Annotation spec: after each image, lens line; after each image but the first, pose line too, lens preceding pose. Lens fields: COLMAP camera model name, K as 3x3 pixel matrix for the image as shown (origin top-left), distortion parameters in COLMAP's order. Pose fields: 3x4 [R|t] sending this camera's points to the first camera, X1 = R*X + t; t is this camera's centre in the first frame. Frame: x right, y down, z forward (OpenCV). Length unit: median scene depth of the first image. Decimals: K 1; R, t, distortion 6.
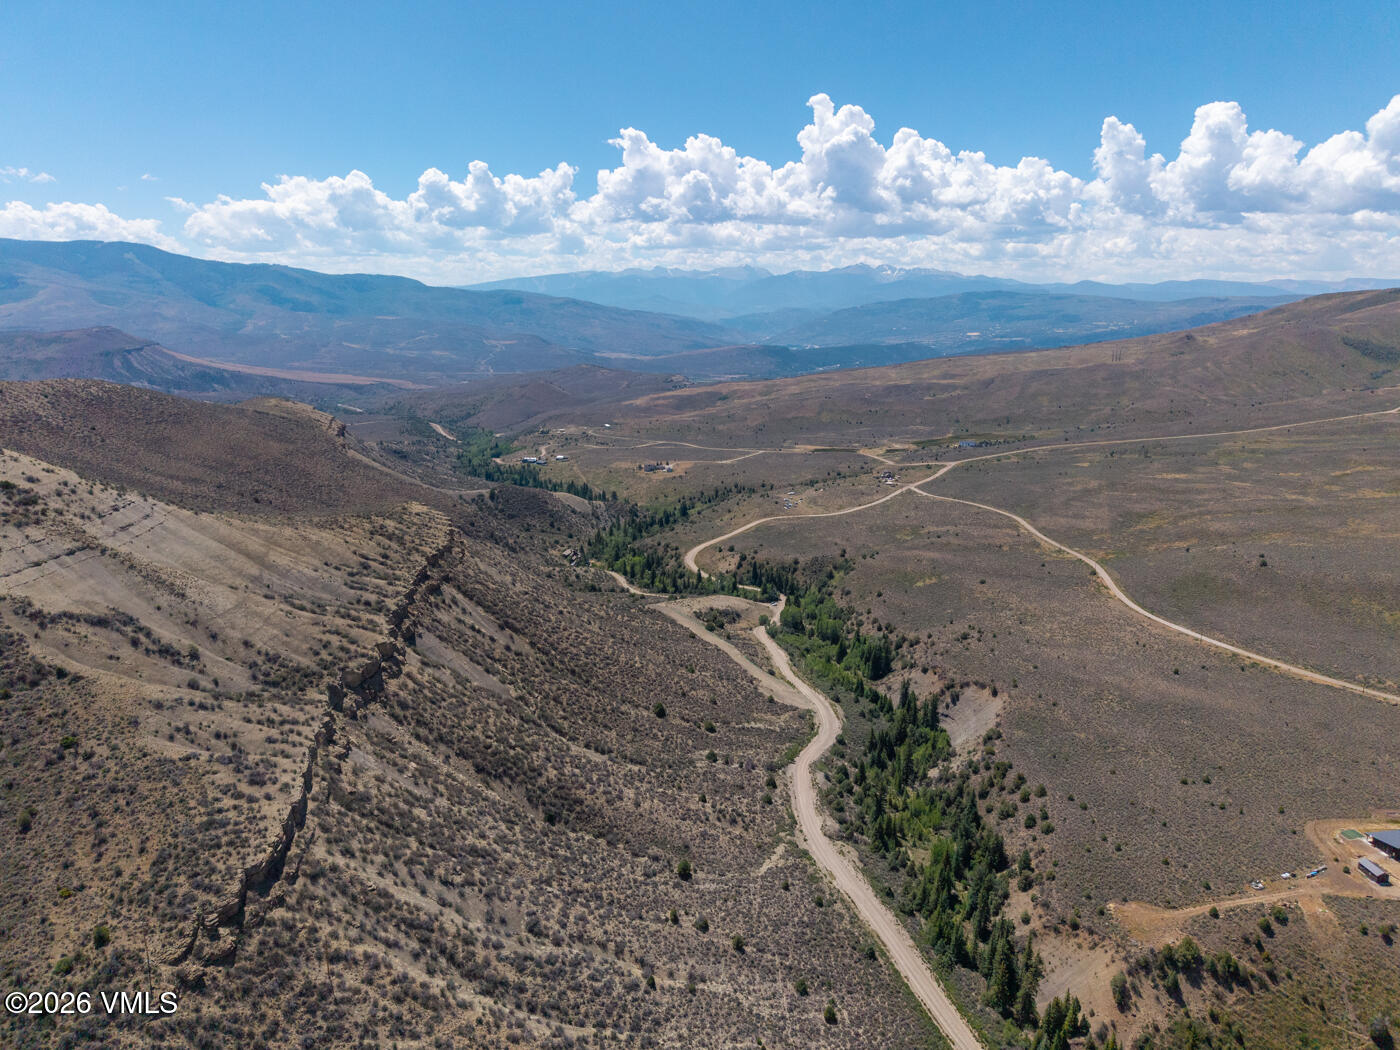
lens RADIAL K [[949.8, 0, 712.9], [0, 949.8, 533.7], [0, 0, 1]] dist [0.041312, -0.041586]
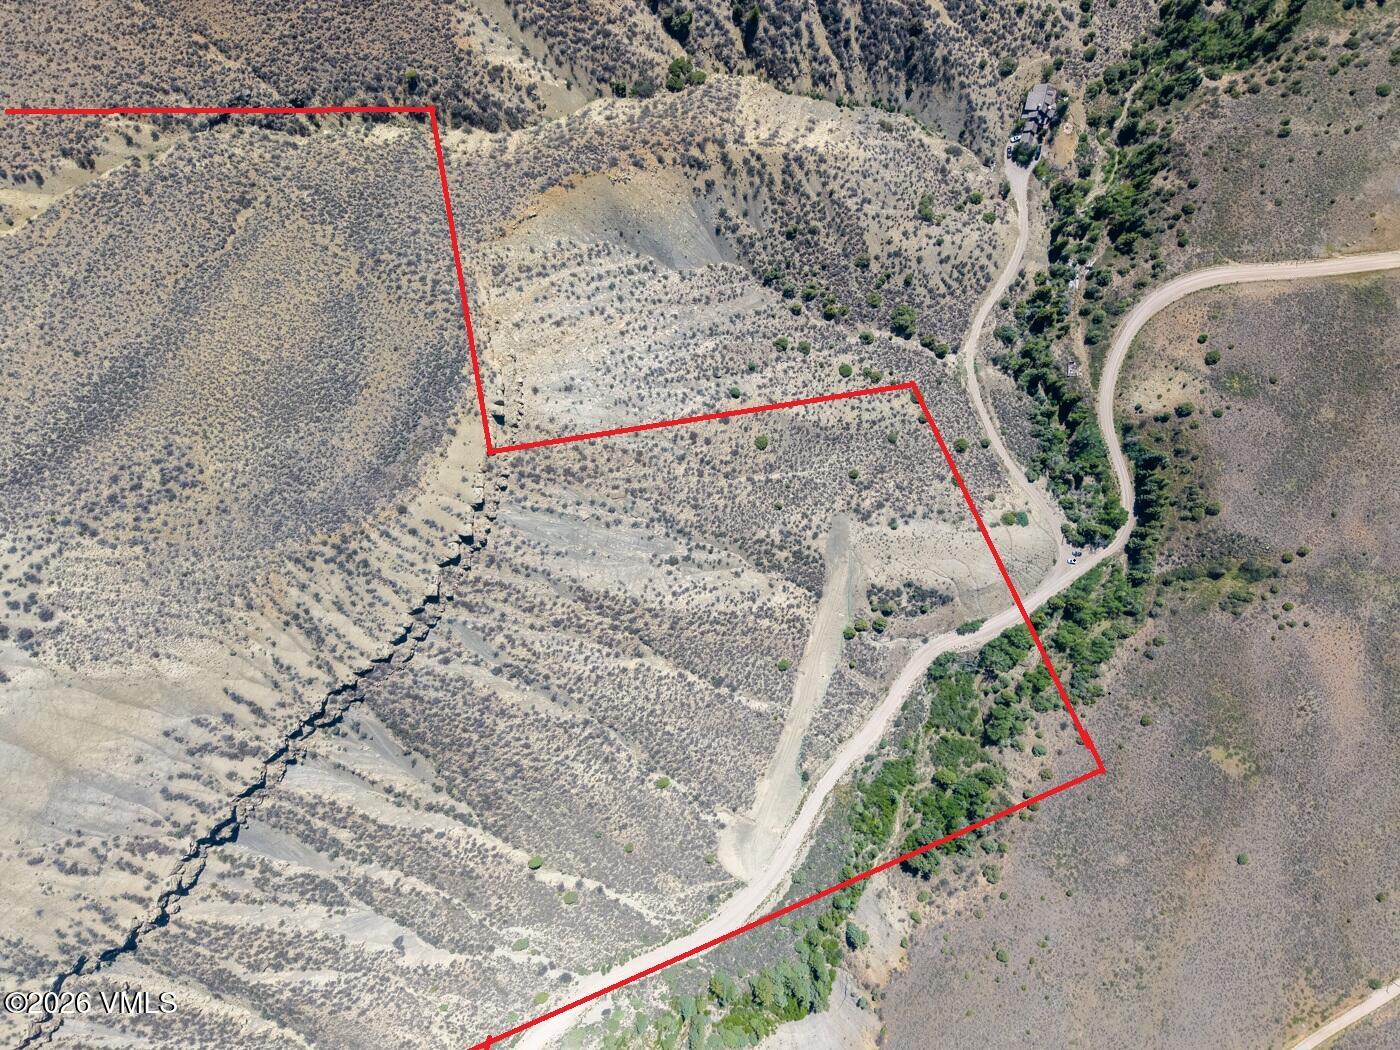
lens RADIAL K [[949.8, 0, 712.9], [0, 949.8, 533.7], [0, 0, 1]] dist [0.041312, -0.041586]
pose [[0.663551, 0.747532, 0.029934, -0.217063], [-0.212987, 0.150401, 0.965410, -0.842616], [0.717172, -0.646975, 0.259013, 1.127586]]
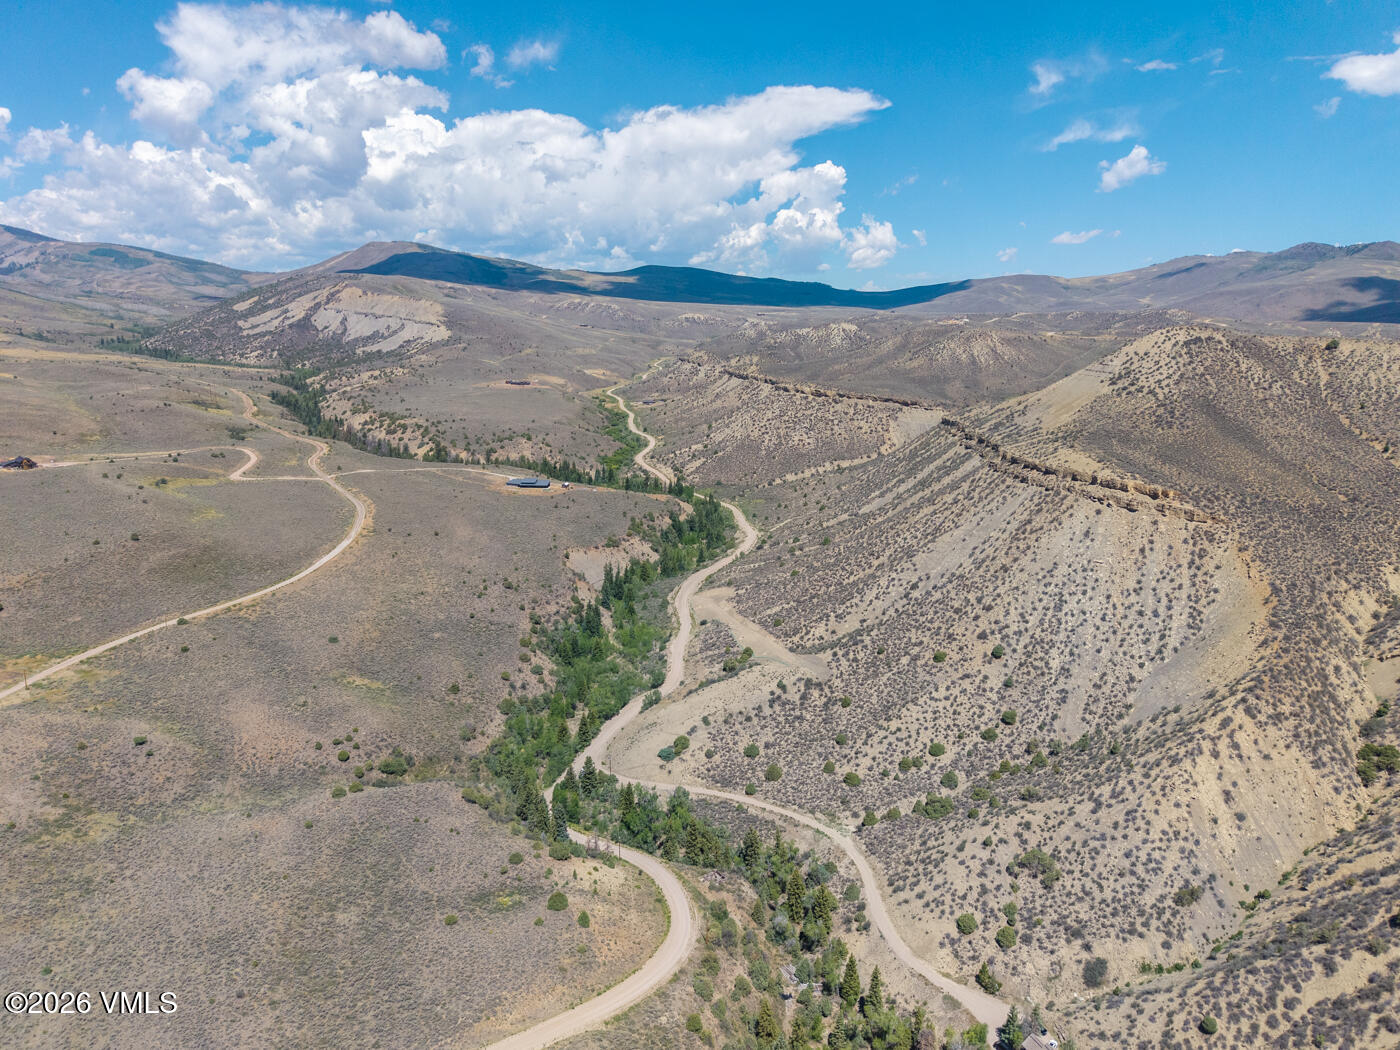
lens RADIAL K [[978.2, 0, 676.4], [0, 978.2, 486.8], [0, 0, 1]] dist [-0.006250, -0.002114]
pose [[-0.968814, -0.054970, 0.241616, -0.194088], [0.047117, 0.916425, 0.397422, -0.500818], [-0.243269, 0.396412, -0.885256, 2.399906]]
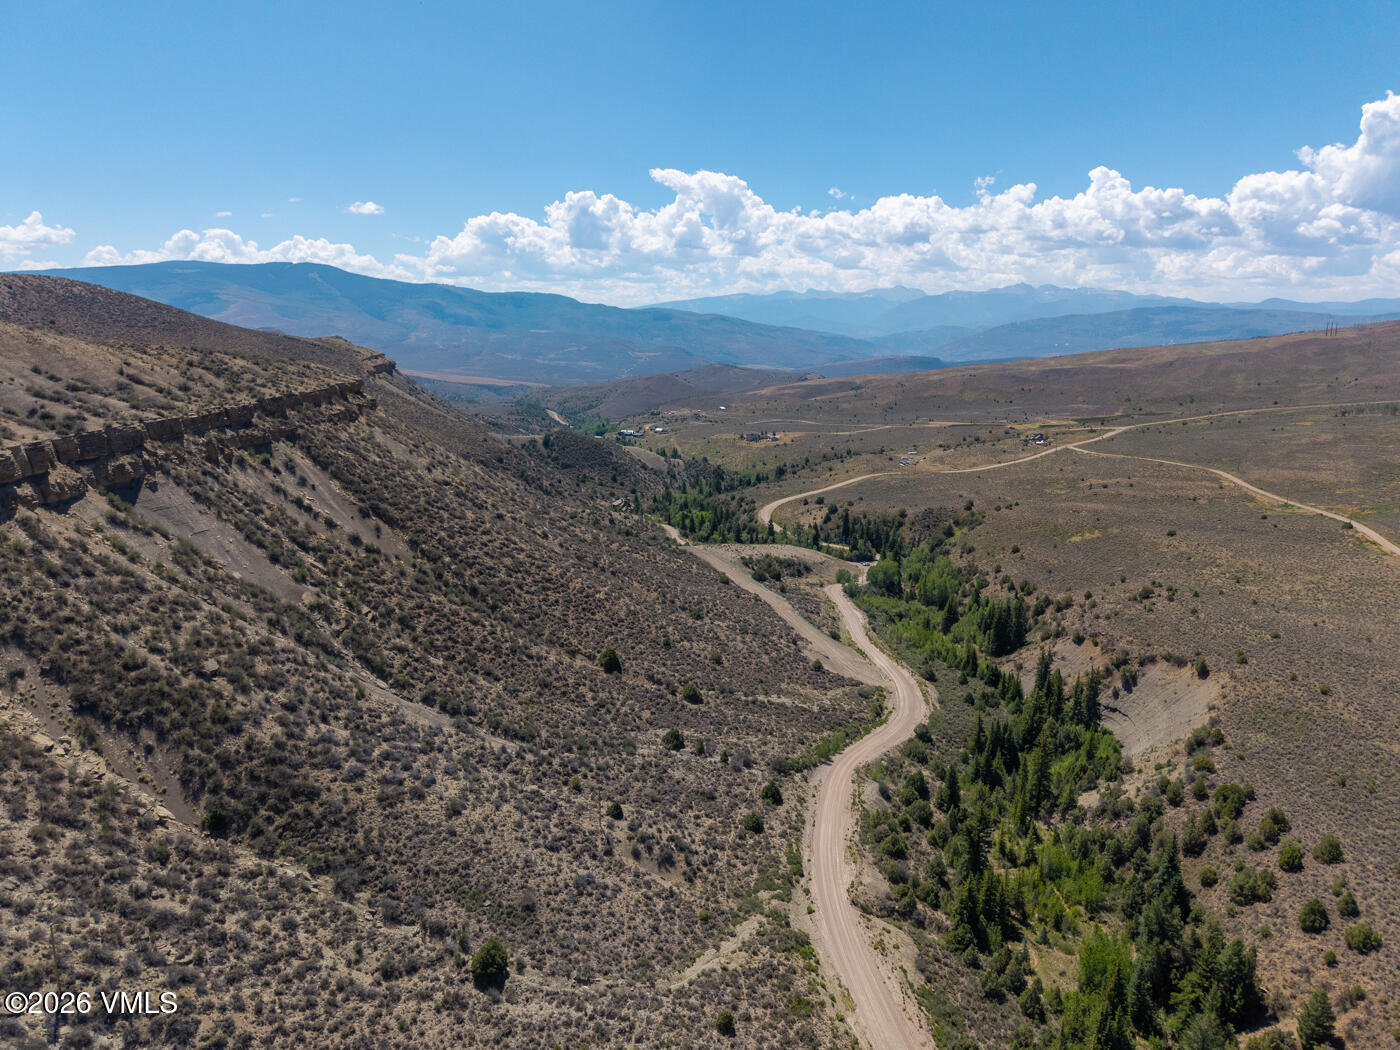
lens RADIAL K [[947.7, 0, 709.5], [0, 947.7, 526.8], [0, 0, 1]] dist [0.000342, 0.019261]
pose [[0.986915, 0.028674, -0.158673, 0.100907], [-0.033839, 0.998979, -0.029940, 0.120850], [0.157652, 0.034918, 0.986877, 0.434391]]
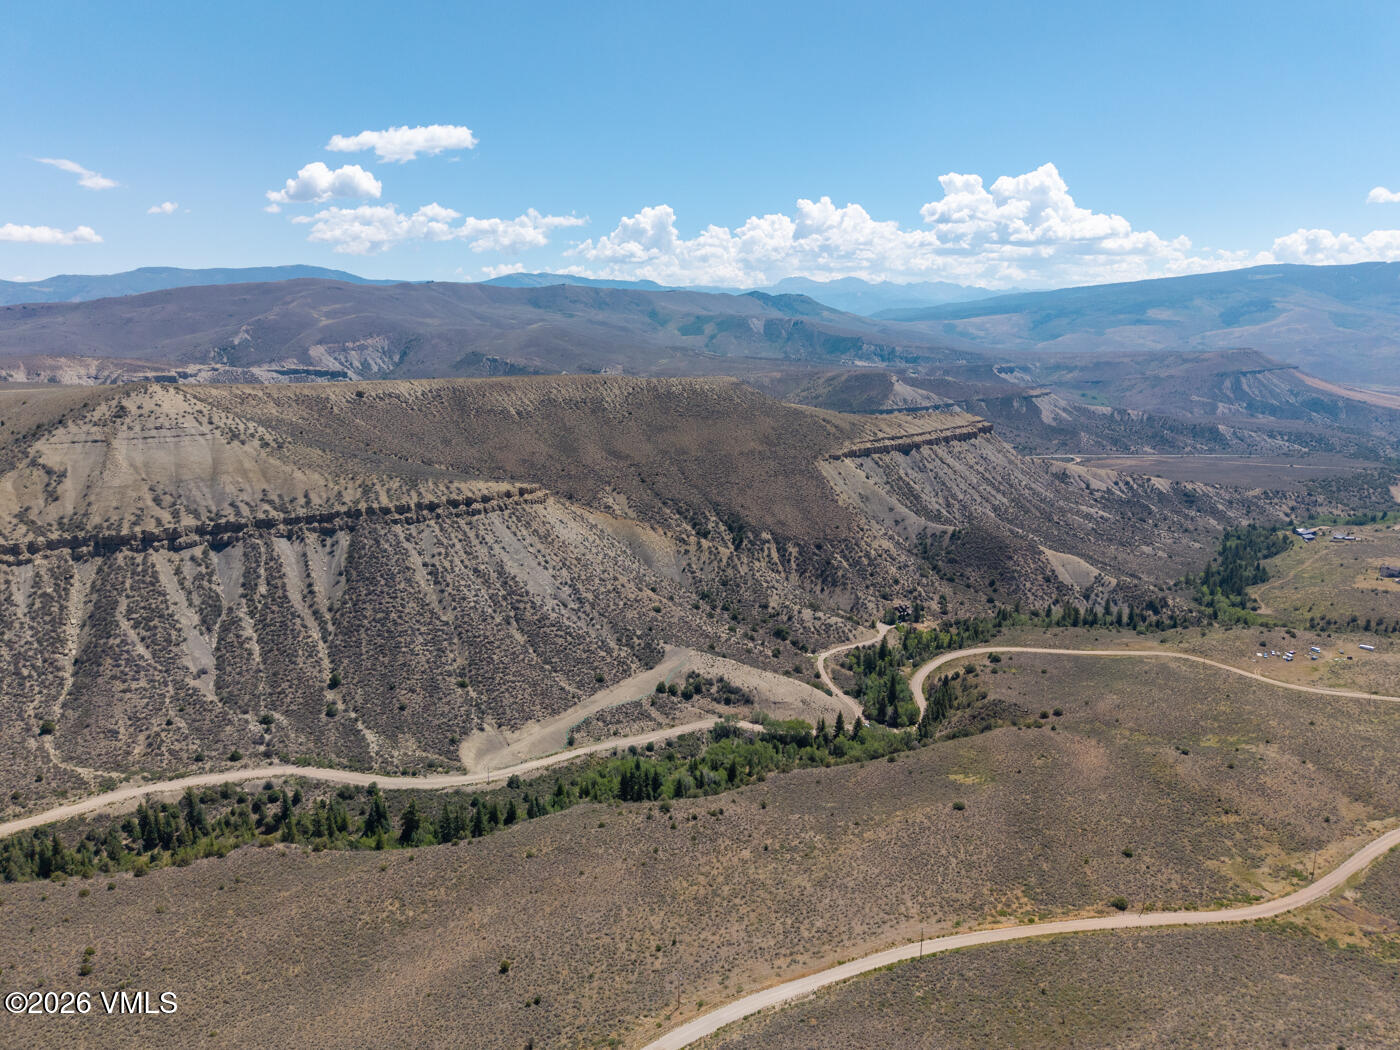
lens RADIAL K [[949.8, 0, 712.9], [0, 949.8, 533.7], [0, 0, 1]] dist [0.041312, -0.041586]
pose [[0.349089, 0.203736, -0.914674, 1.137881], [-0.225004, 0.965749, 0.129239, -0.235676], [0.909676, 0.160689, 0.382973, 0.976490]]
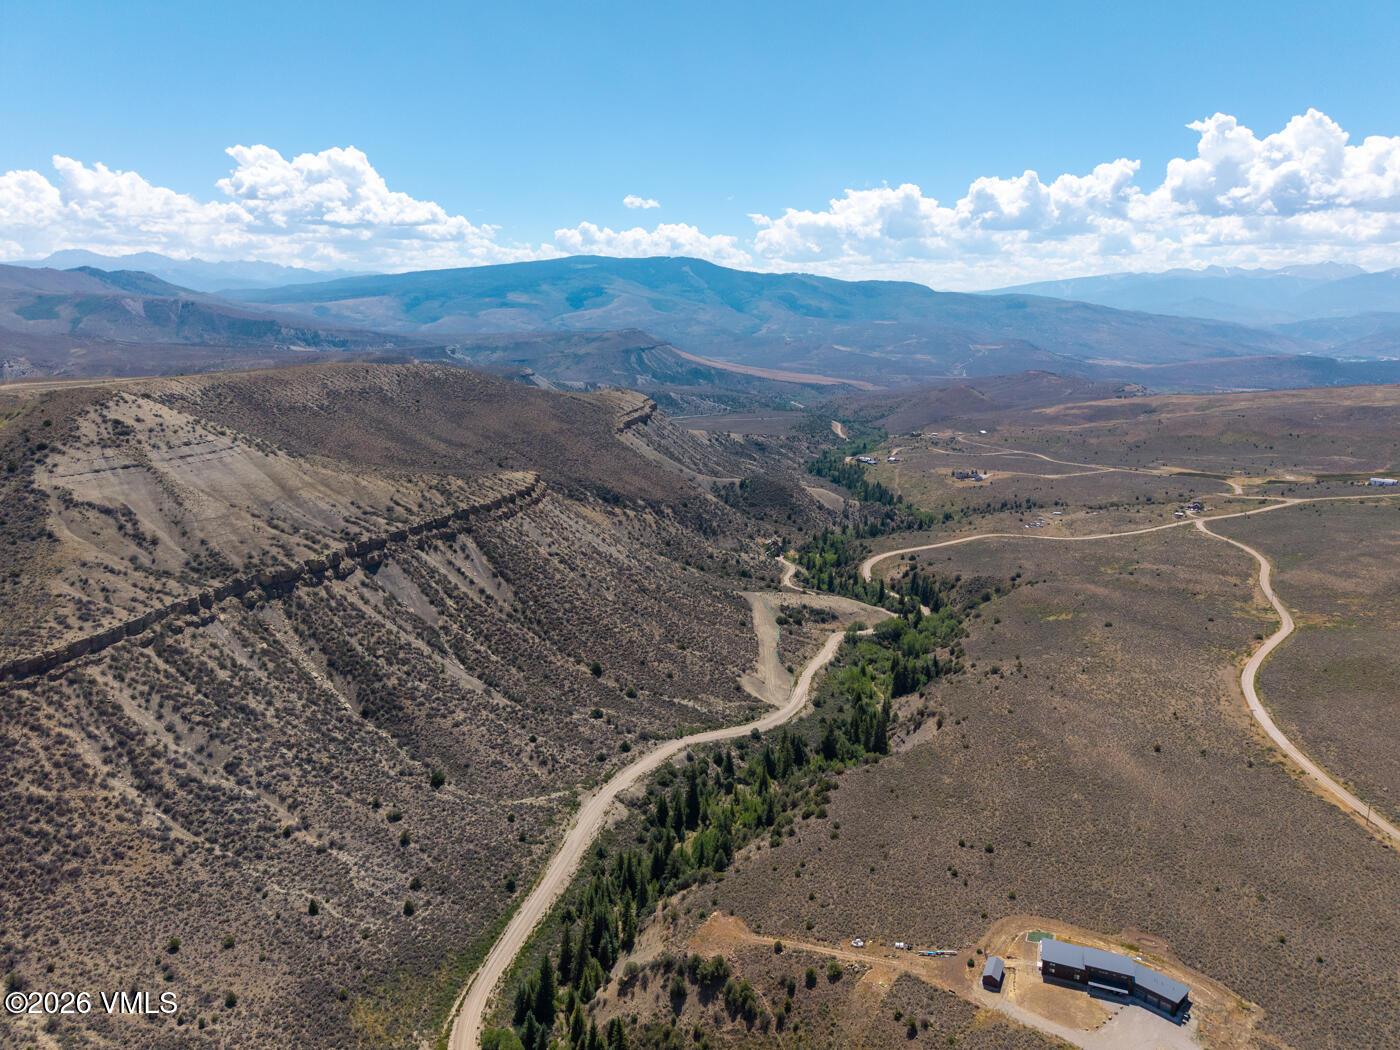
lens RADIAL K [[949.8, 0, 712.9], [0, 949.8, 533.7], [0, 0, 1]] dist [0.041312, -0.041586]
pose [[0.859859, 0.118178, -0.496665, 0.620963], [-0.120536, 0.992330, 0.027439, -0.020443], [0.496098, 0.036272, 0.867508, 0.092396]]
